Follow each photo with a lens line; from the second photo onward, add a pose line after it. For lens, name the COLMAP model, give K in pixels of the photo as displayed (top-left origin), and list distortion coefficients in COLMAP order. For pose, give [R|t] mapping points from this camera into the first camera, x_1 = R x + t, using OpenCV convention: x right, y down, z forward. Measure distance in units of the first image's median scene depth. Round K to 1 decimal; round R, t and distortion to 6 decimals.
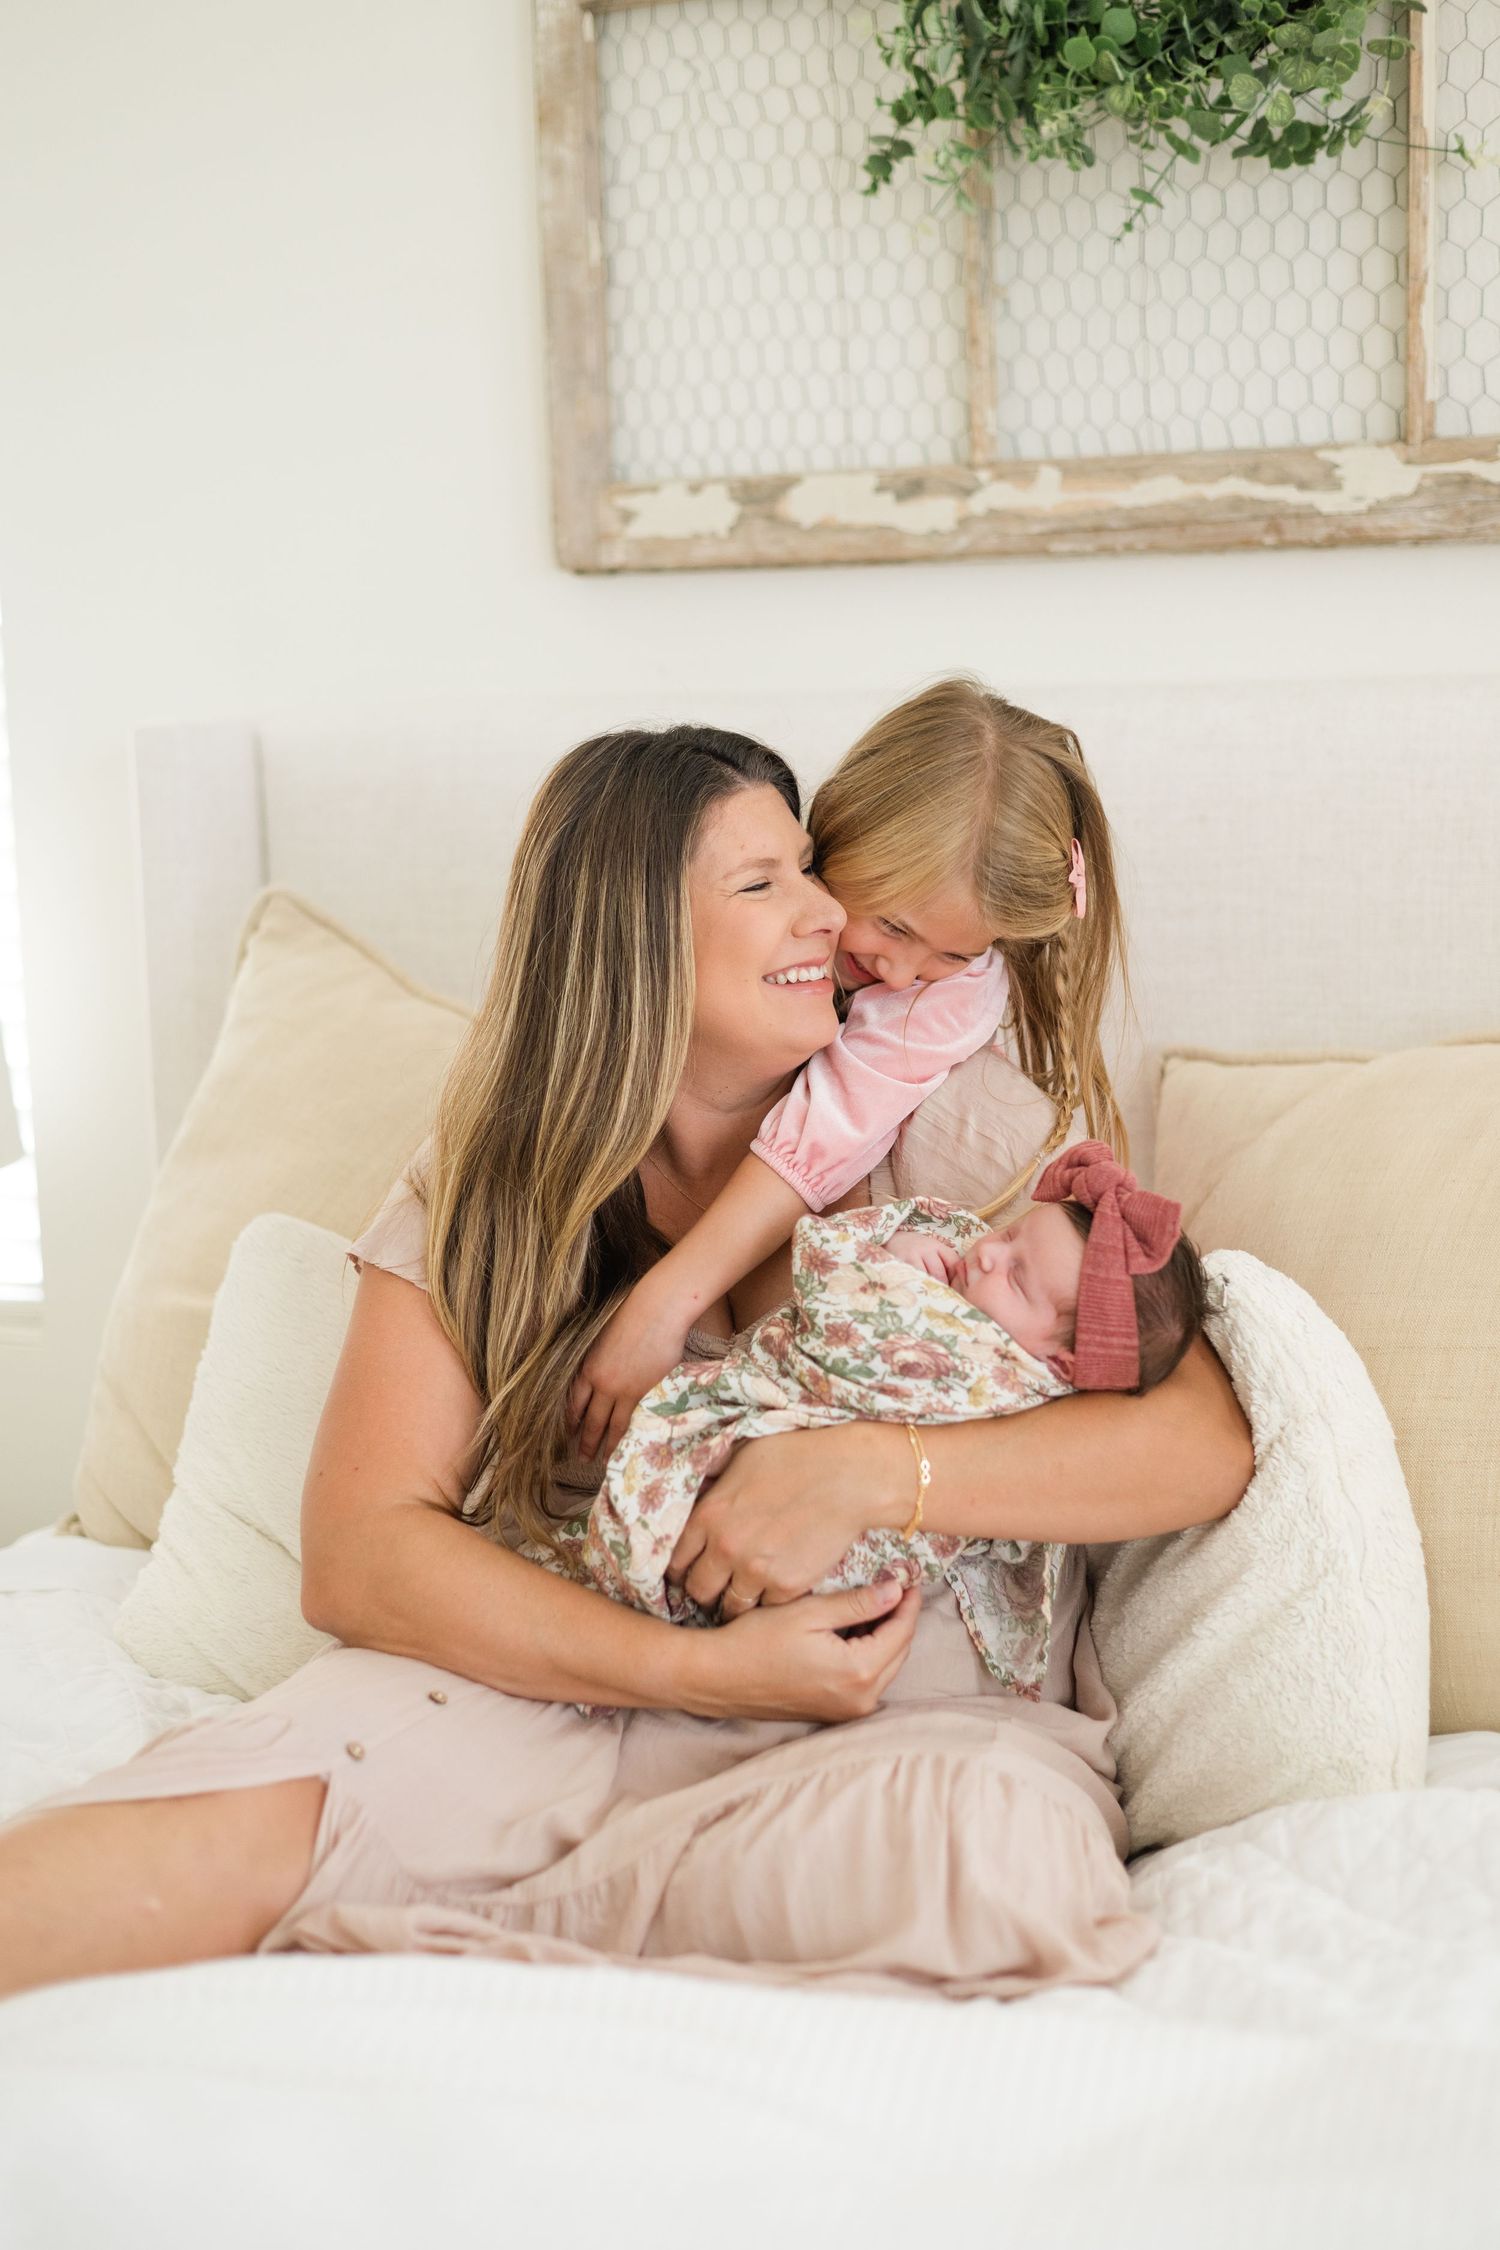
lens RADIAL K [[3287.4, 0, 749.2], [0, 3287.4, 1133.0], [0, 0, 1]] dist [0.004215, 0.000000]
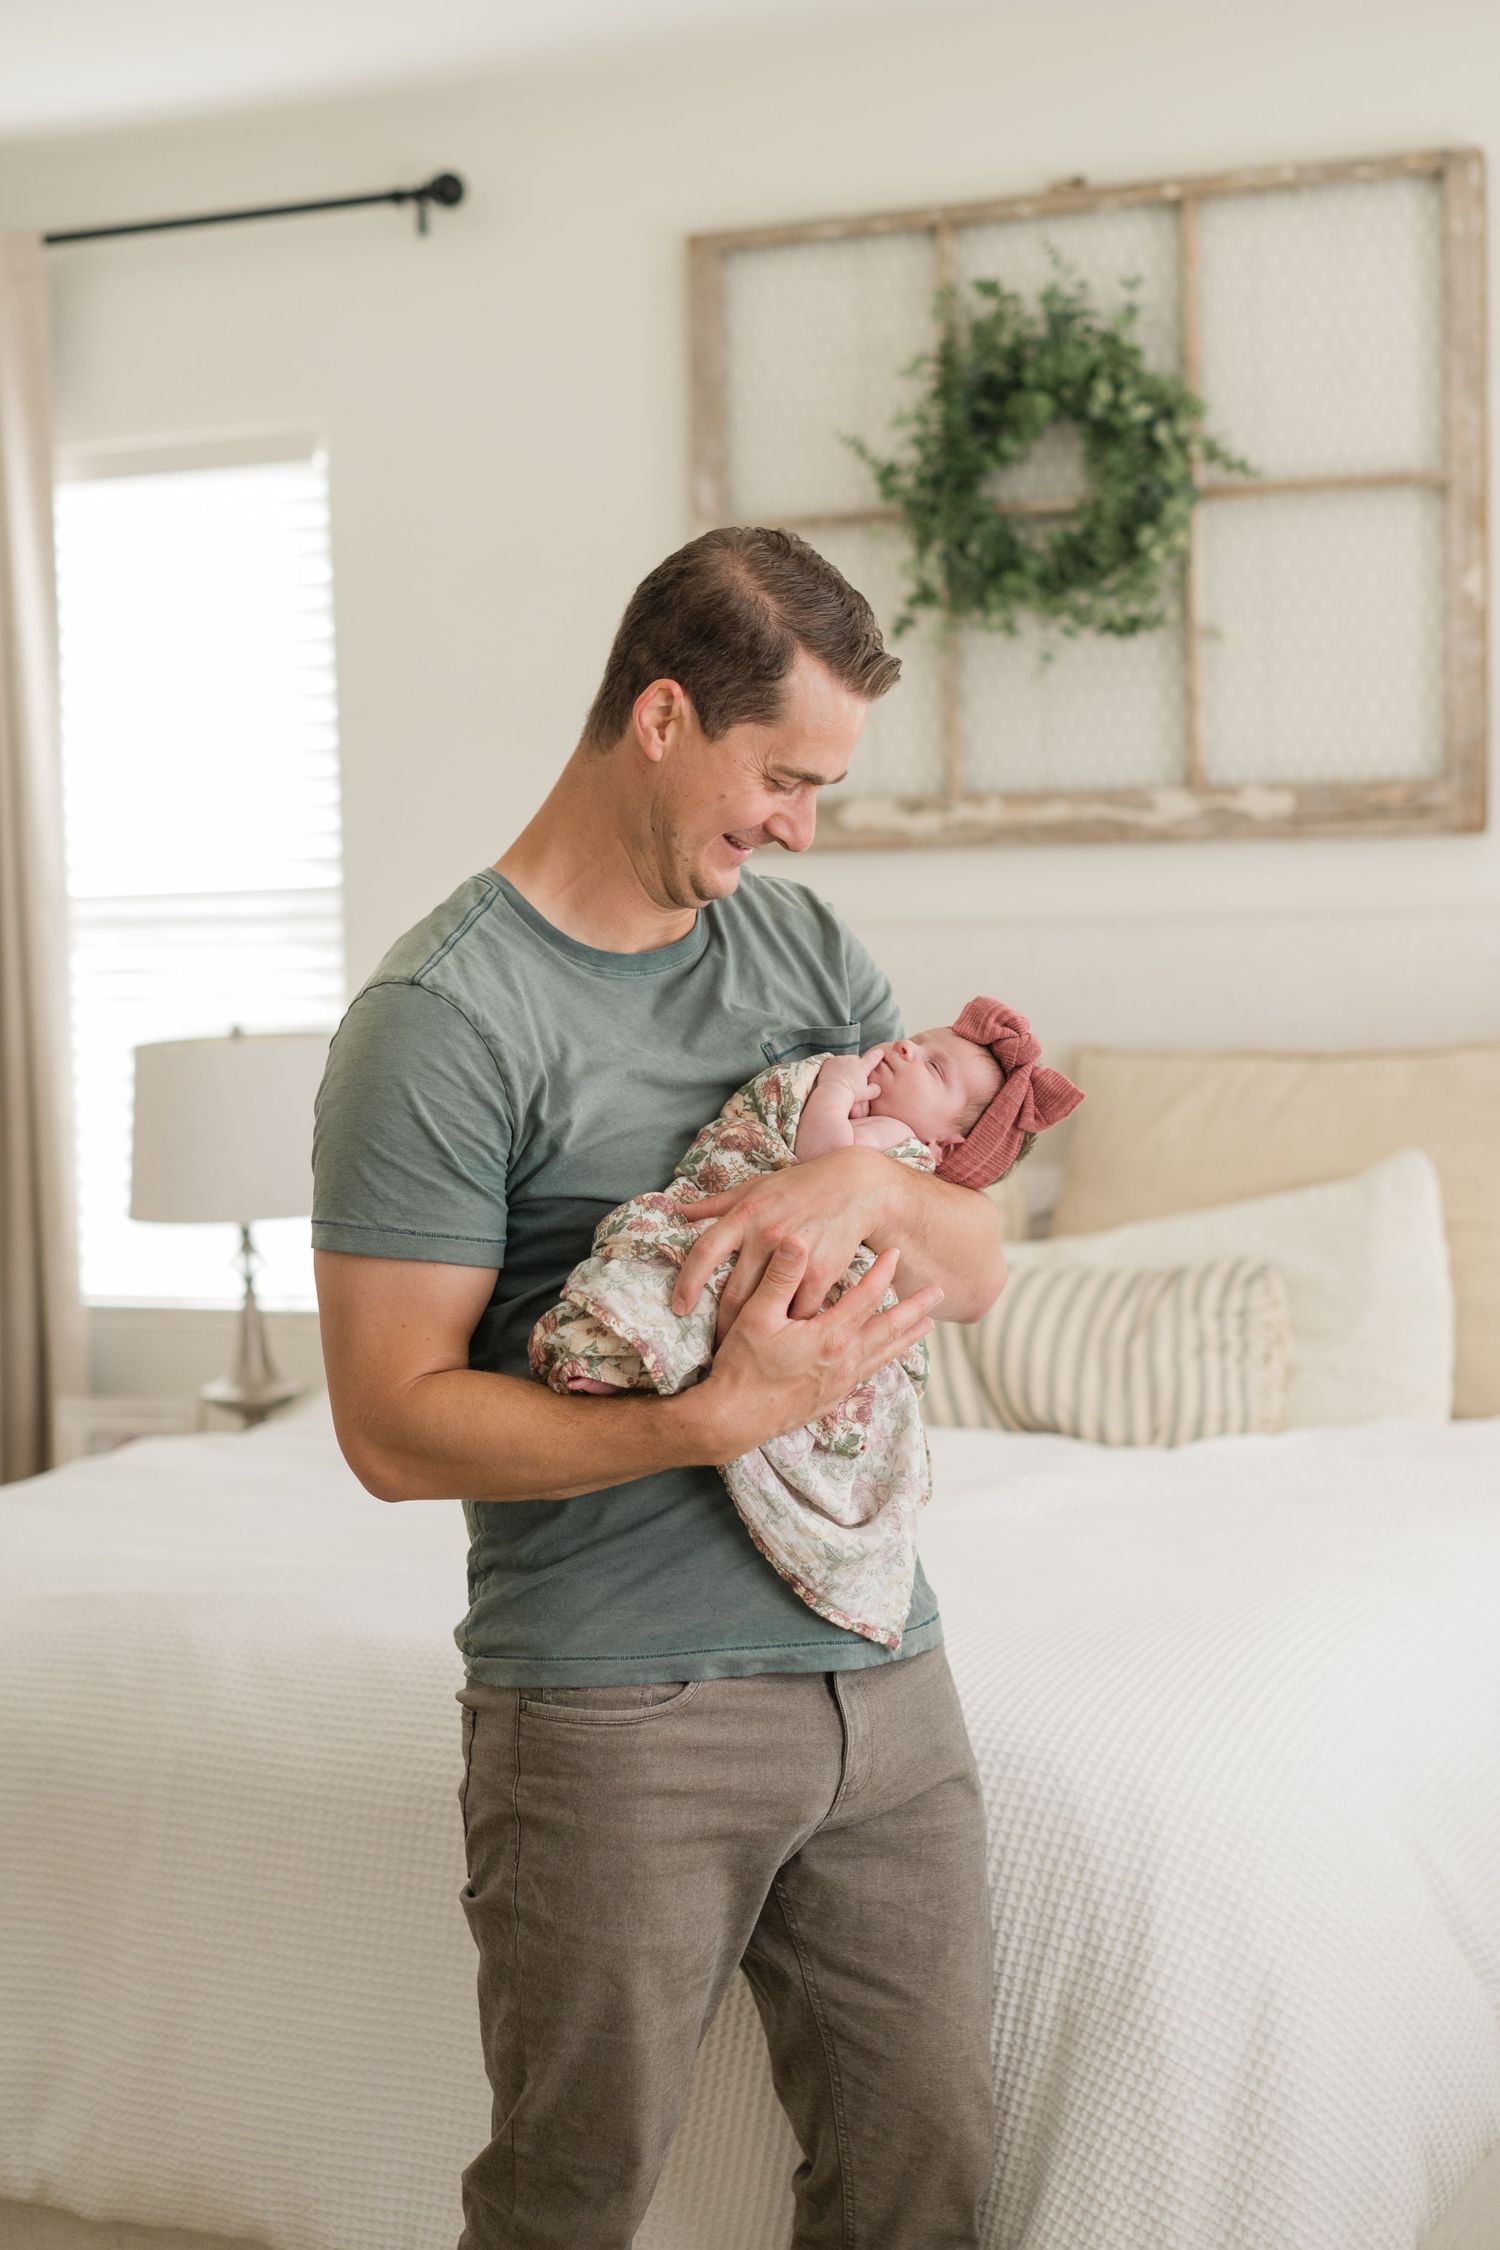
lens RADIAL K [[3689.6, 0, 700.1], [0, 3689.6, 1120.9], [0, 0, 1]] dist [0.025331, 0.000000]
pose [[0.999267, -0.001676, 0.038250, -0.144803], [0.004821, 0.996597, -0.082282, 0.136013], [-0.037981, 0.082406, 0.995875, -0.972181]]
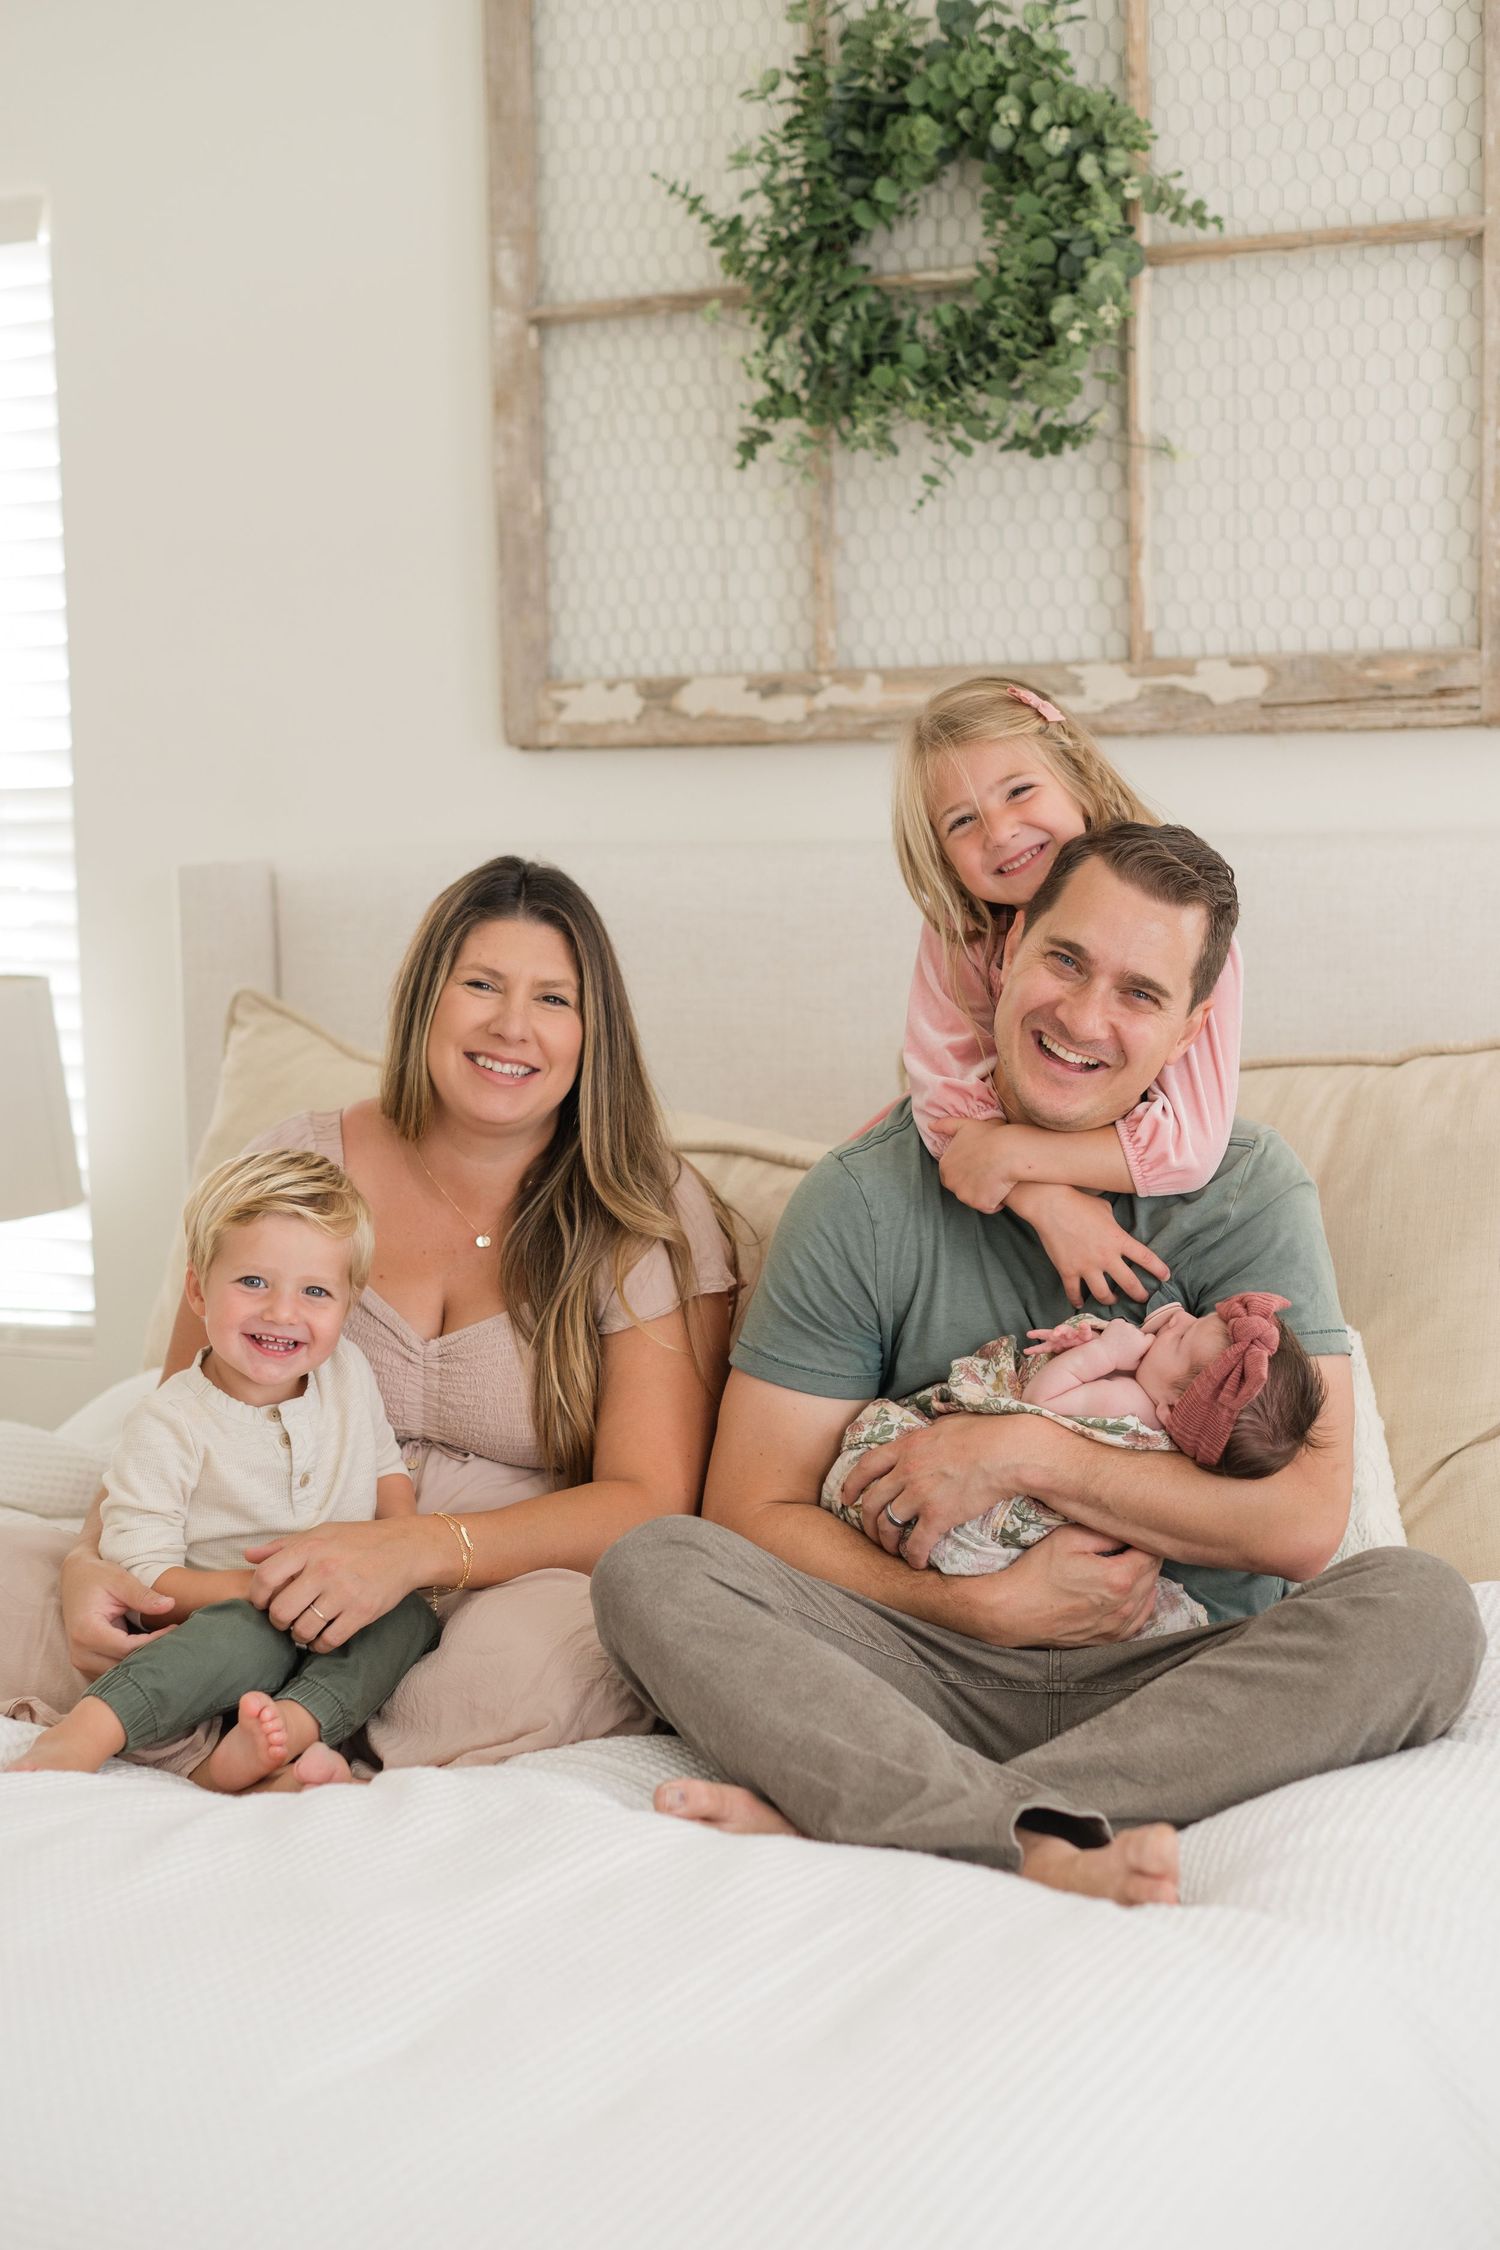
lens RADIAL K [[3447.6, 0, 747.5], [0, 3447.6, 1105.9], [0, 0, 1]] dist [0.016352, 0.000000]
pose [[0.999865, 0.008474, -0.014113, 0.062005], [-0.009217, 0.998529, -0.053431, 0.045413], [0.013639, 0.053554, 0.998472, -0.378102]]
